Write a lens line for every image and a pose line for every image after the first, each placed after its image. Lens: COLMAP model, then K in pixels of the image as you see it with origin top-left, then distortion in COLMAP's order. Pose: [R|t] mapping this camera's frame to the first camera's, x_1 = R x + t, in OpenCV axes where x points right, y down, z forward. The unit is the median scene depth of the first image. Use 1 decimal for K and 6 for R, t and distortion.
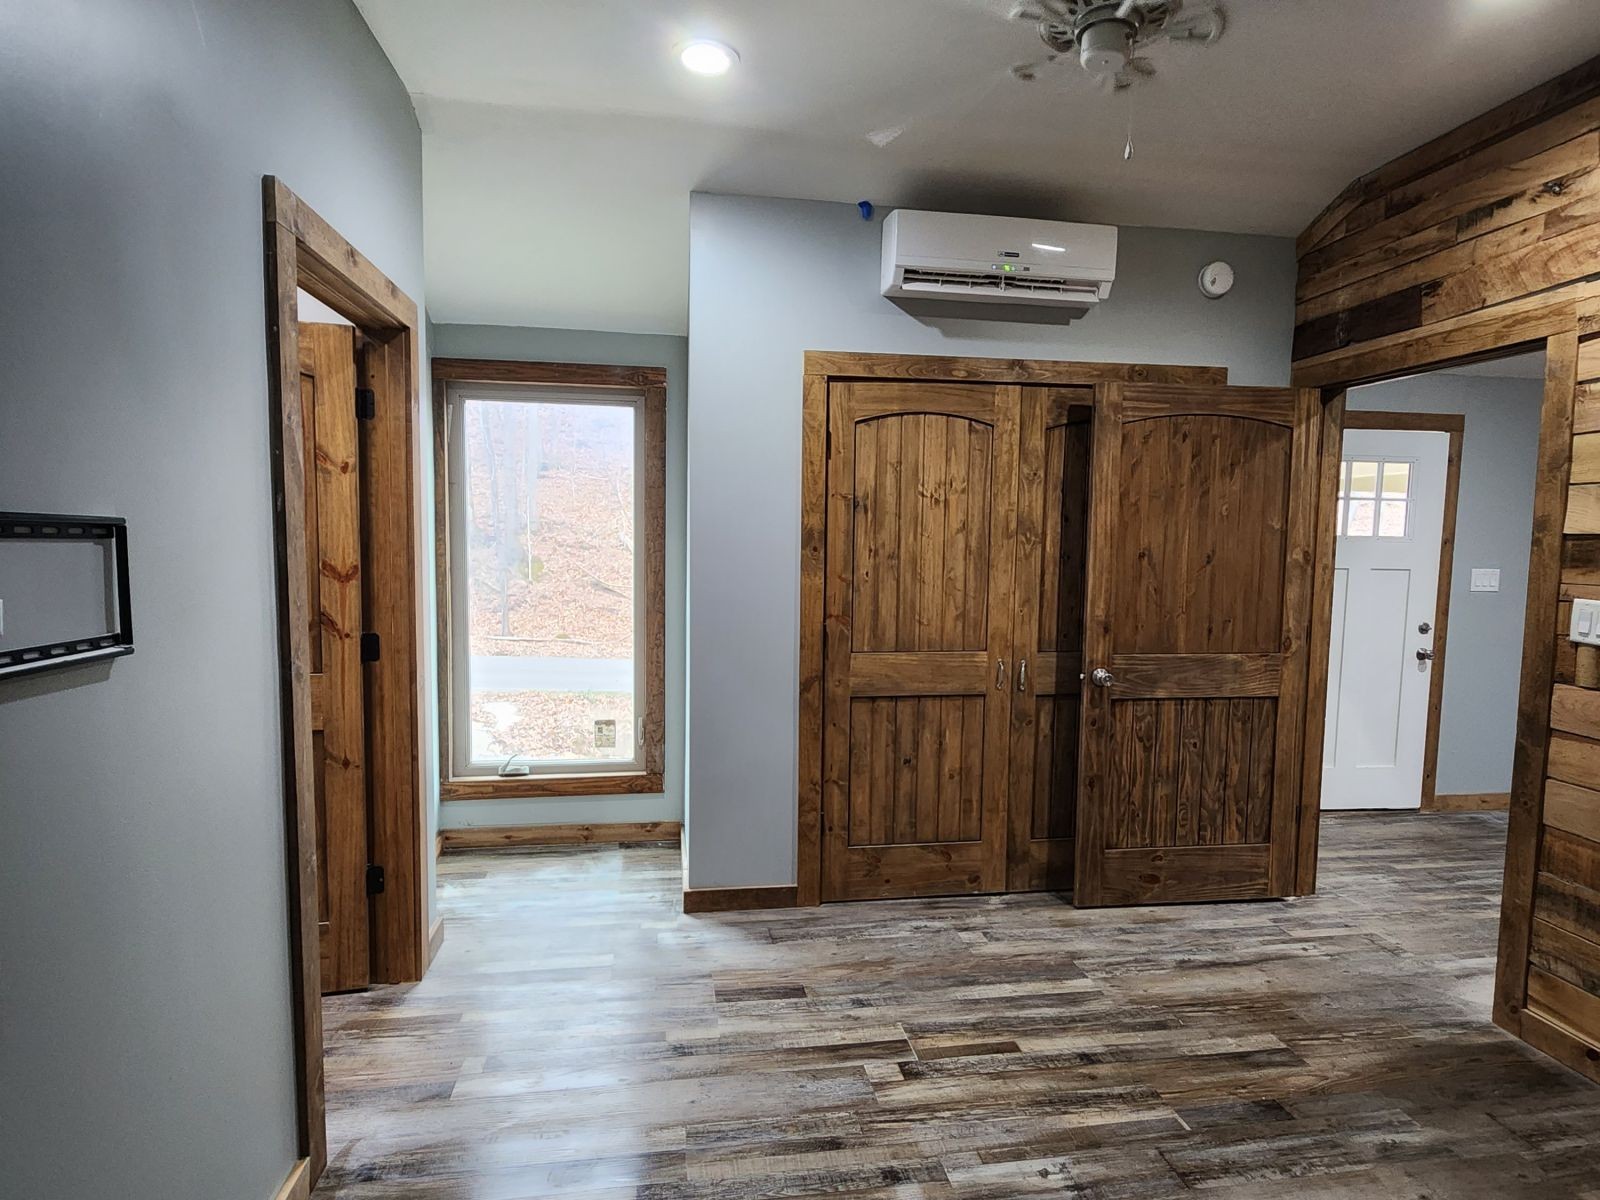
lens RADIAL K [[865.8, 0, 794.6], [0, 865.8, 605.2], [0, 0, 1]] dist [0.007323, -0.003885]
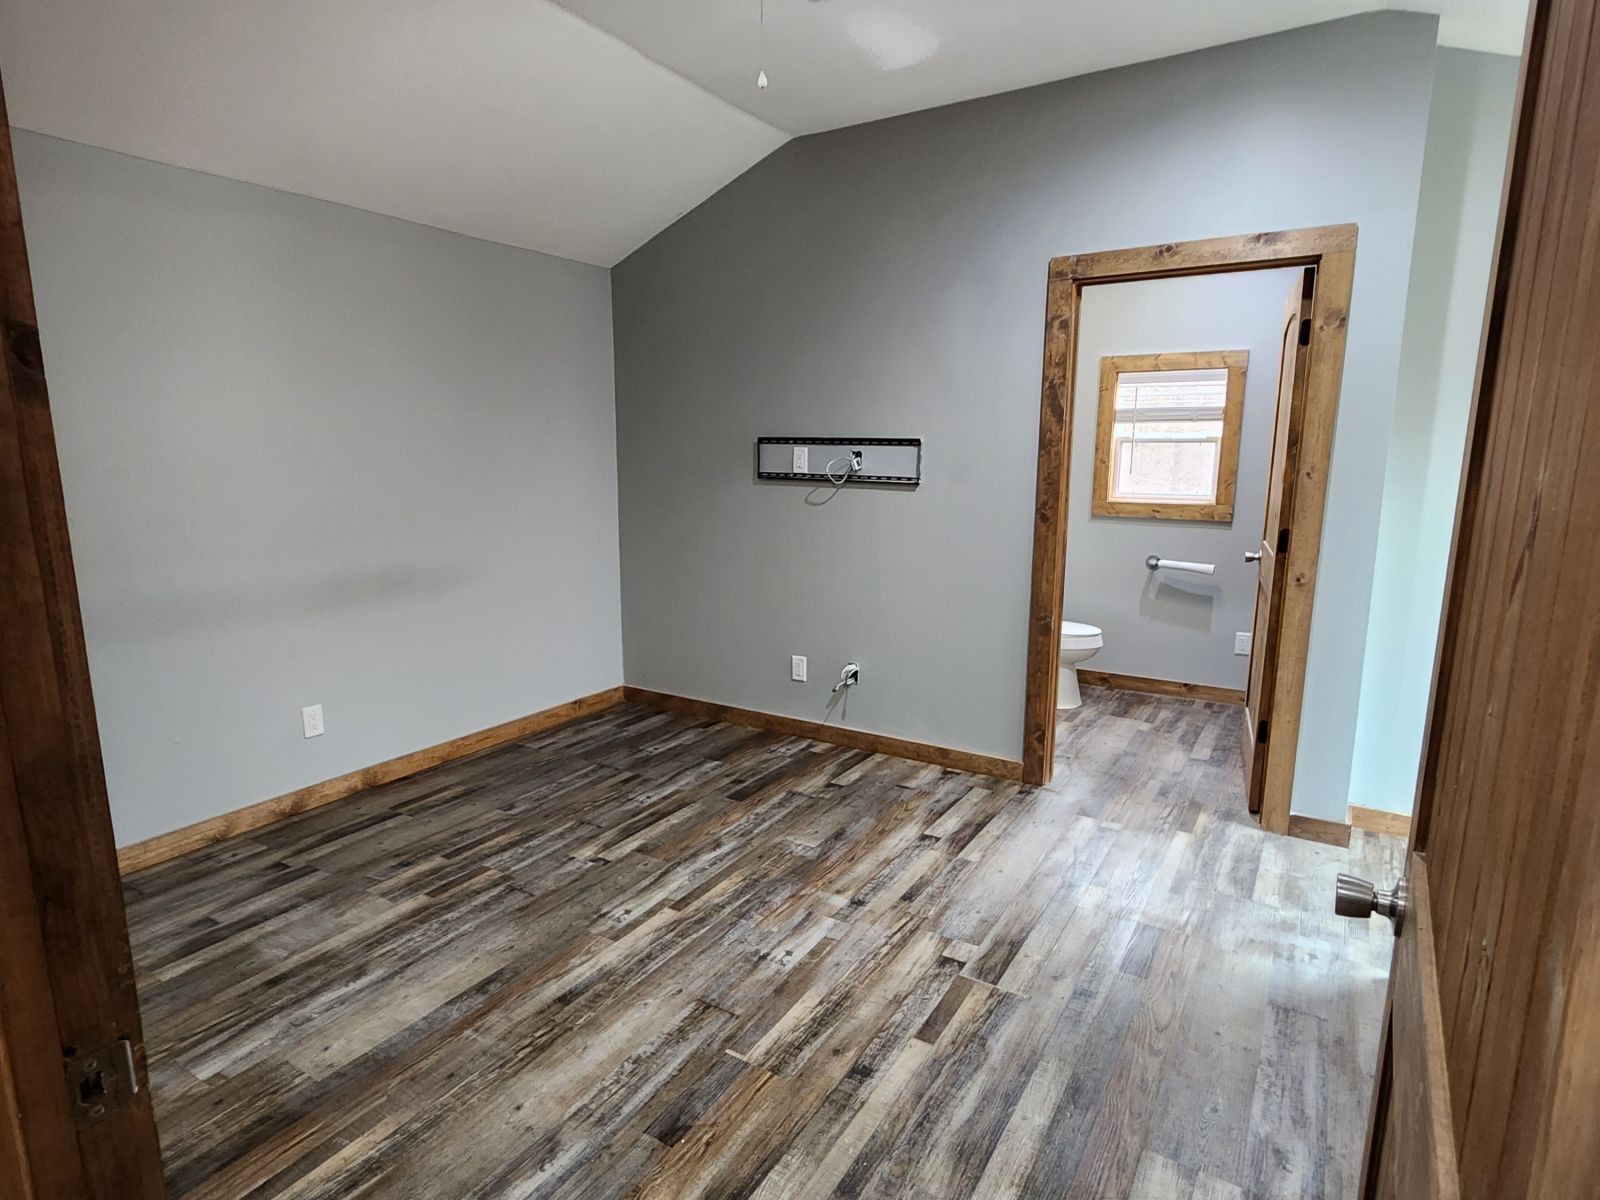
lens RADIAL K [[865.8, 0, 796.3], [0, 865.8, 601.4], [0, 0, 1]] dist [0.007323, -0.003885]
pose [[-0.652612, 0.116993, -0.748606, 0.966912], [-0.073357, 0.973610, 0.216108, -0.088635], [0.754133, 0.195950, -0.626807, 1.417483]]
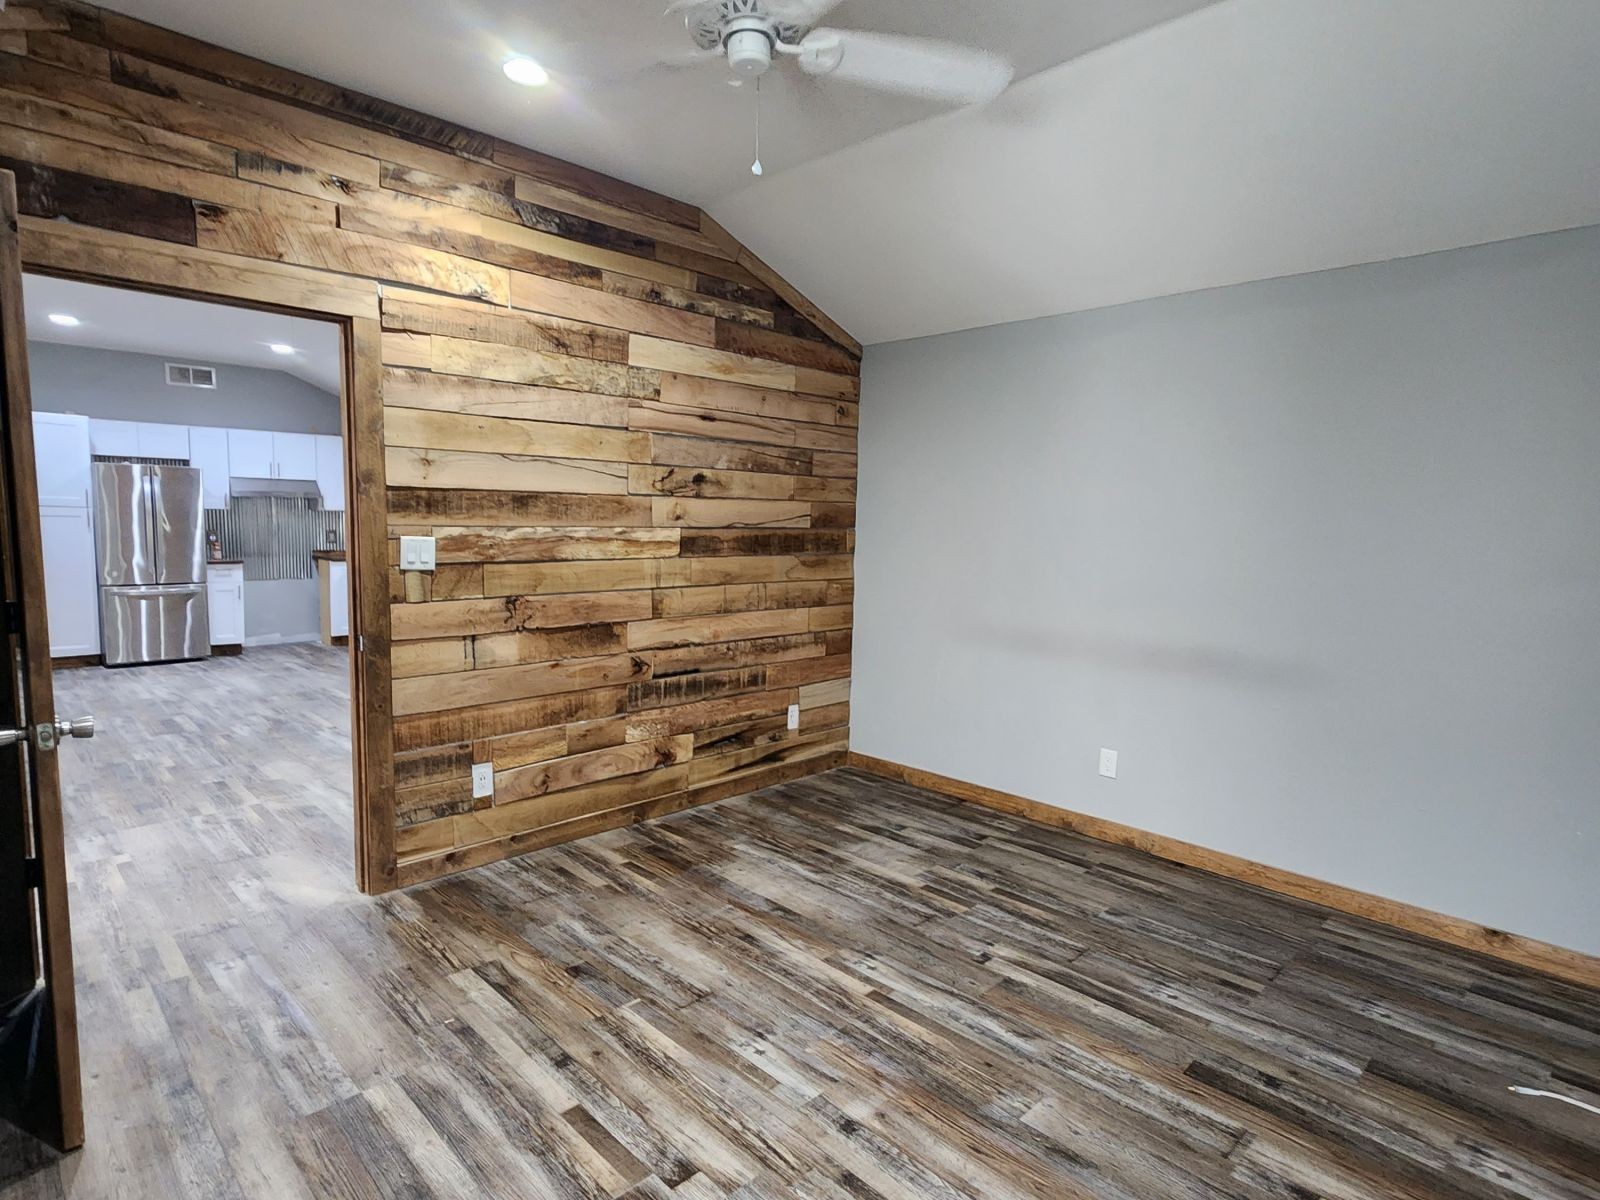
lens RADIAL K [[865.8, 0, 799.8], [0, 865.8, 607.4], [0, 0, 1]] dist [0.007323, -0.003885]
pose [[-0.583501, -0.111993, 0.804353, -0.504722], [0.037204, 0.985719, 0.164235, -0.094663], [-0.811259, 0.125756, -0.571002, 1.292342]]
